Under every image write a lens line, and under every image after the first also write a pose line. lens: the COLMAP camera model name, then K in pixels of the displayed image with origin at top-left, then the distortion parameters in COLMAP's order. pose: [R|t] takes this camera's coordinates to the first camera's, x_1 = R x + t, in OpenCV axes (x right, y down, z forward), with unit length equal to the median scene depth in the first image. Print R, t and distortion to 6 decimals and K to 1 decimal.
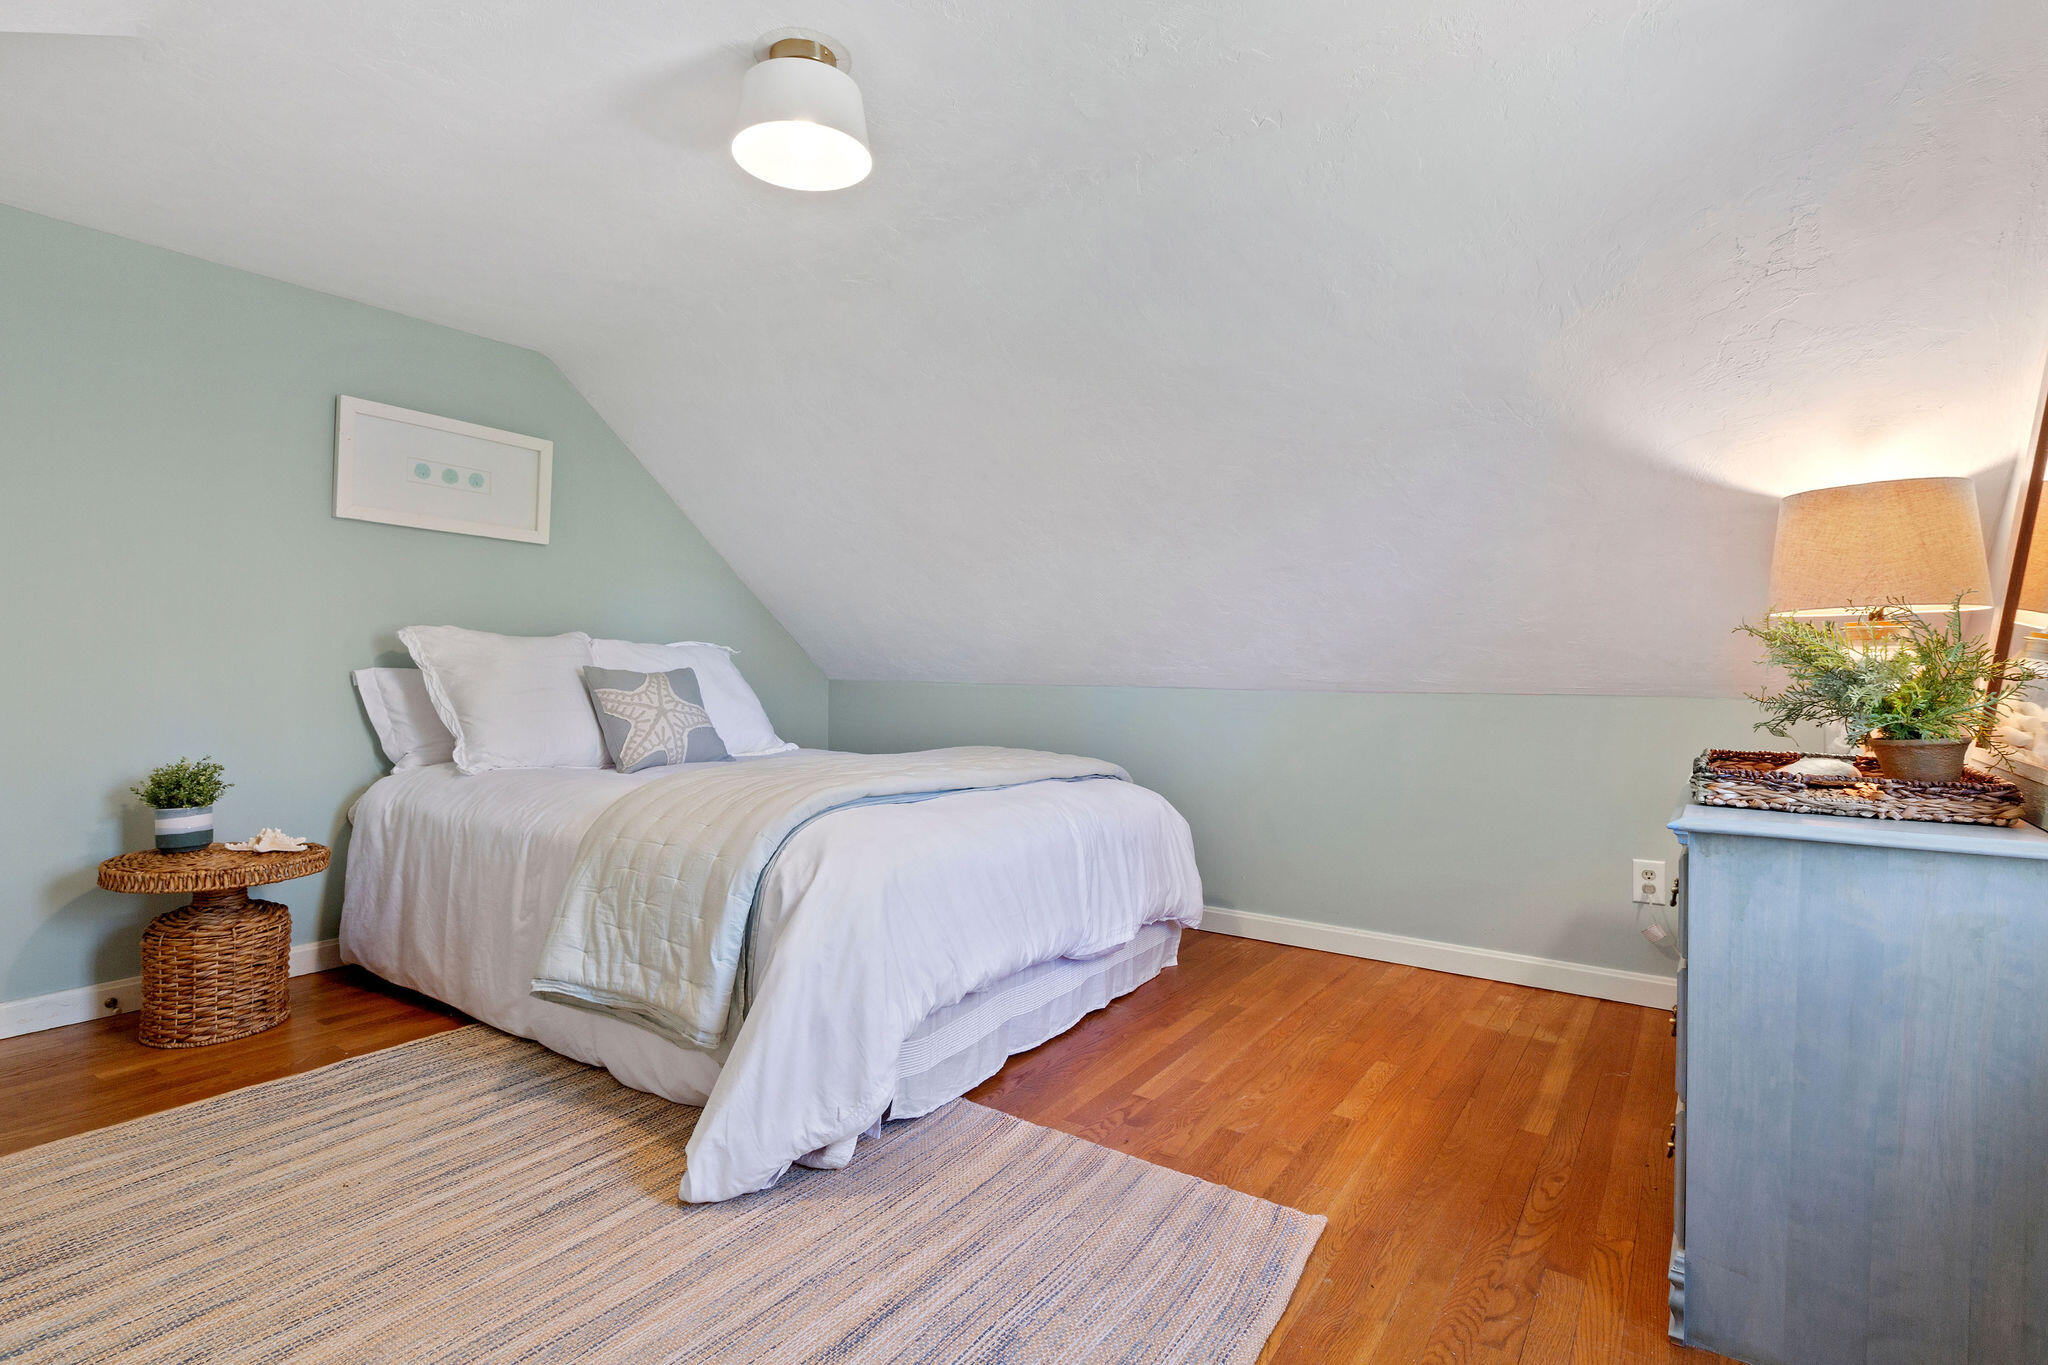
lens RADIAL K [[1000.9, 0, 1013.6], [0, 1000.9, 678.8], [0, 0, 1]] dist [-0.001285, -0.000065]
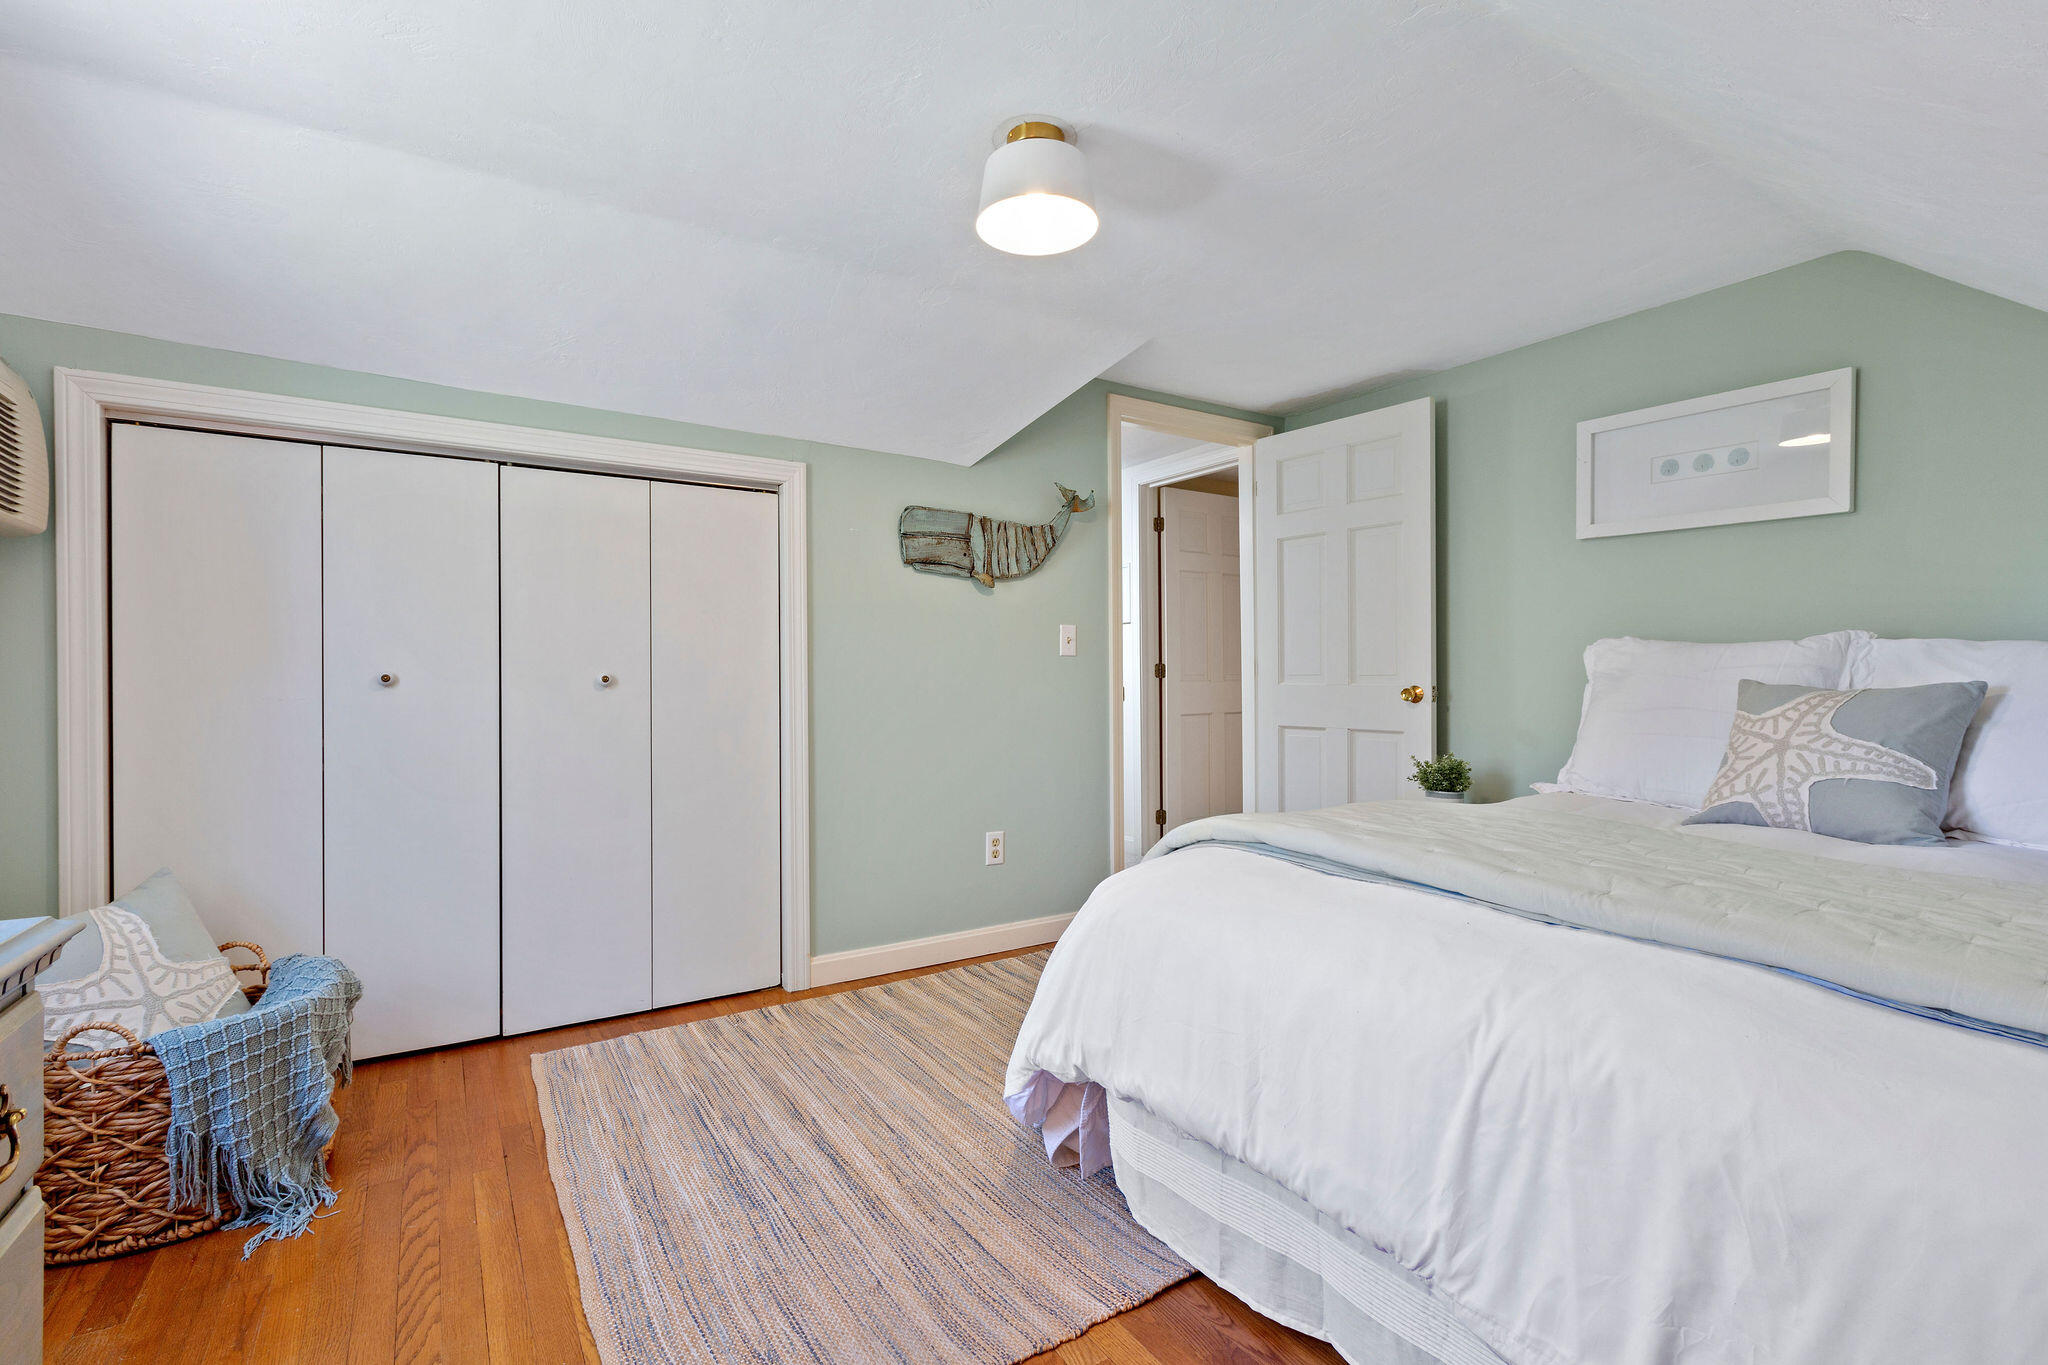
lens RADIAL K [[934.6, 0, 1013.3], [0, 934.6, 676.6], [0, 0, 1]] dist [0.001690, 0.000072]
pose [[-0.391100, -0.005604, -0.920331, 0.612652], [-0.014876, 0.999889, 0.000233, -0.010587], [0.920228, 0.013781, -0.391140, 1.114320]]
